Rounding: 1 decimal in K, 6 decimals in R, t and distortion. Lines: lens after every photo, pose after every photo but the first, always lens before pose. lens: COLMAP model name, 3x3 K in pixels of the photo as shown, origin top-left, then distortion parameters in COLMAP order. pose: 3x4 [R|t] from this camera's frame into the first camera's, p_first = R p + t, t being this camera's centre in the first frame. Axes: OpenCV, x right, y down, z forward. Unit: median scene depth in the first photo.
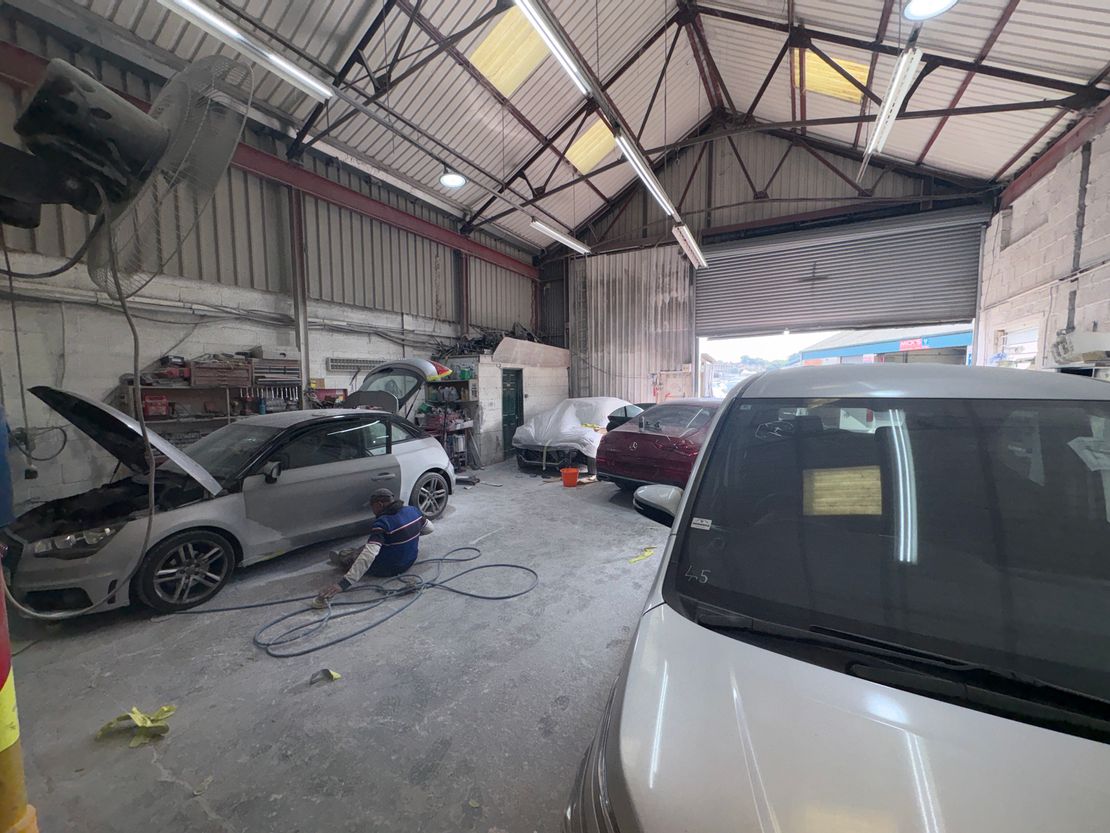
lens RADIAL K [[441.8, 0, 555.0], [0, 441.8, 416.5], [0, 0, 1]] dist [0.000186, -0.000007]
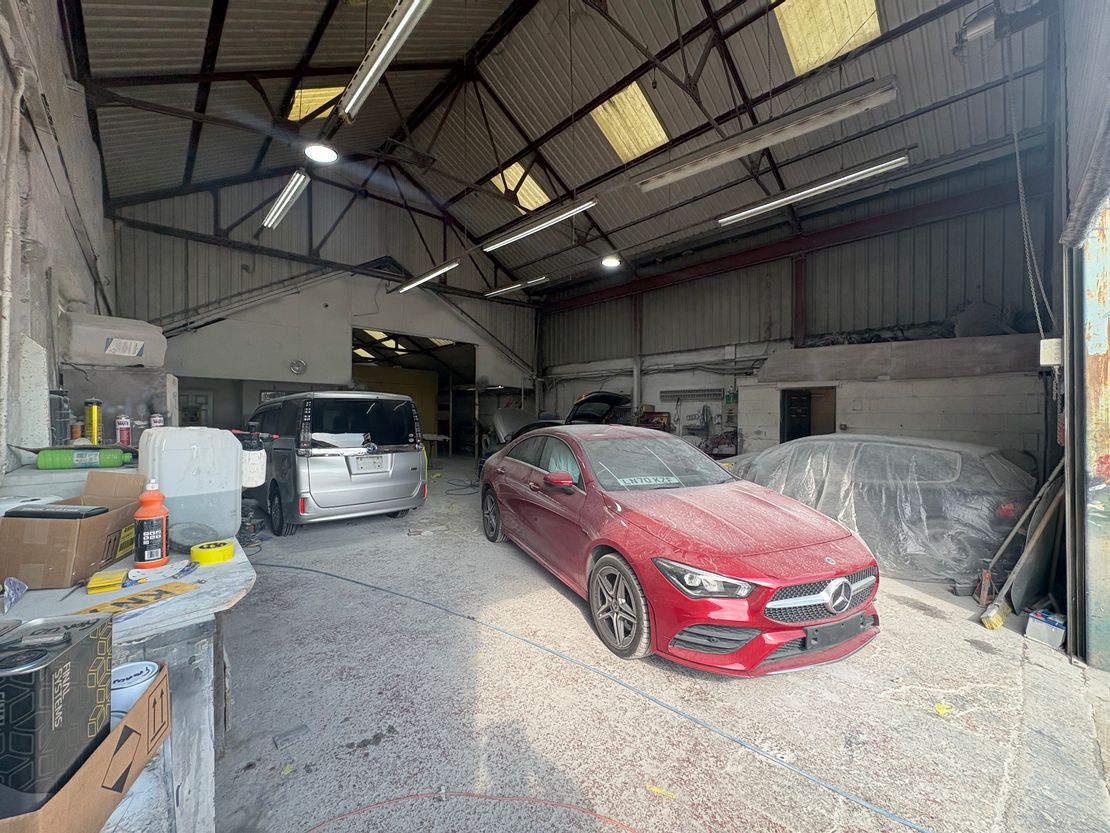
lens RADIAL K [[441.8, 0, 555.0], [0, 441.8, 416.5], [0, 0, 1]] dist [0.000186, -0.000007]
pose [[-0.319245, 0.008915, -0.947630, 0.942877], [-0.081569, 0.995986, 0.036850, -0.069369], [0.944155, 0.089062, -0.317236, 1.074260]]
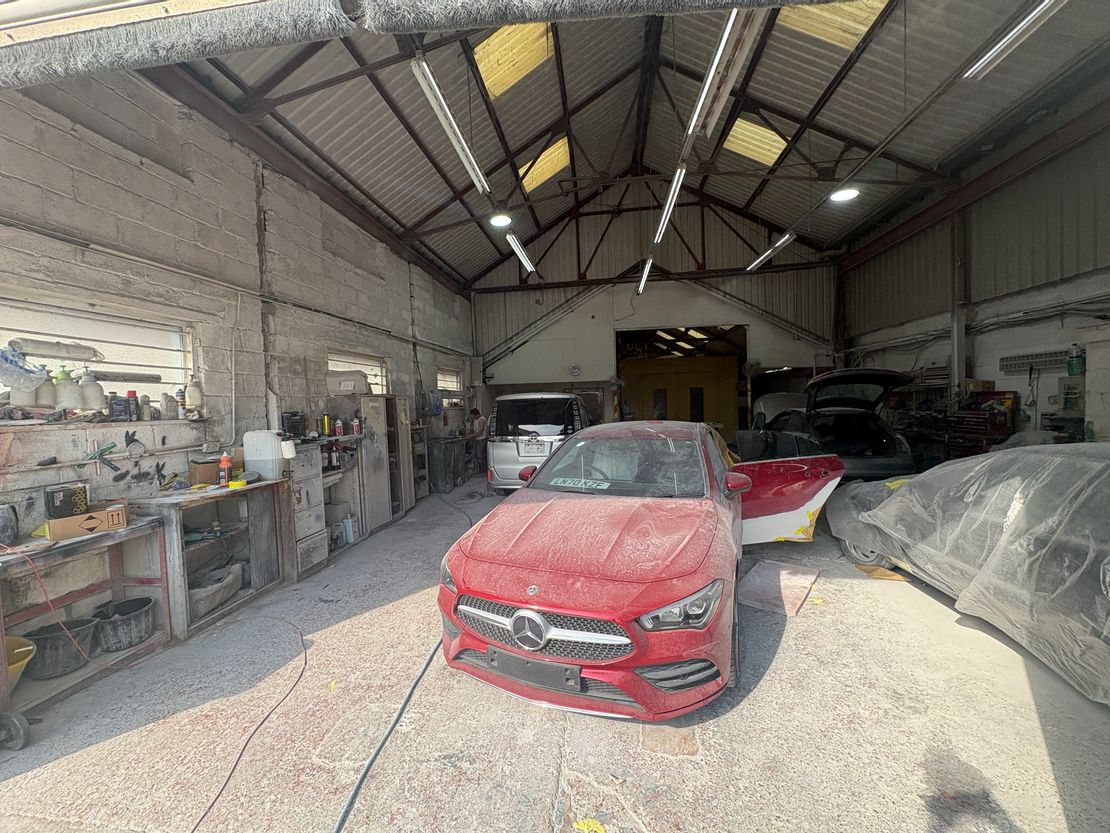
lens RADIAL K [[441.8, 0, 555.0], [0, 441.8, 416.5], [0, 0, 1]] dist [0.000186, -0.000007]
pose [[-0.930808, 0.046888, -0.362487, 0.653879], [0.006553, 0.993719, 0.111710, -0.112790], [0.365449, 0.101605, -0.925270, 1.434793]]
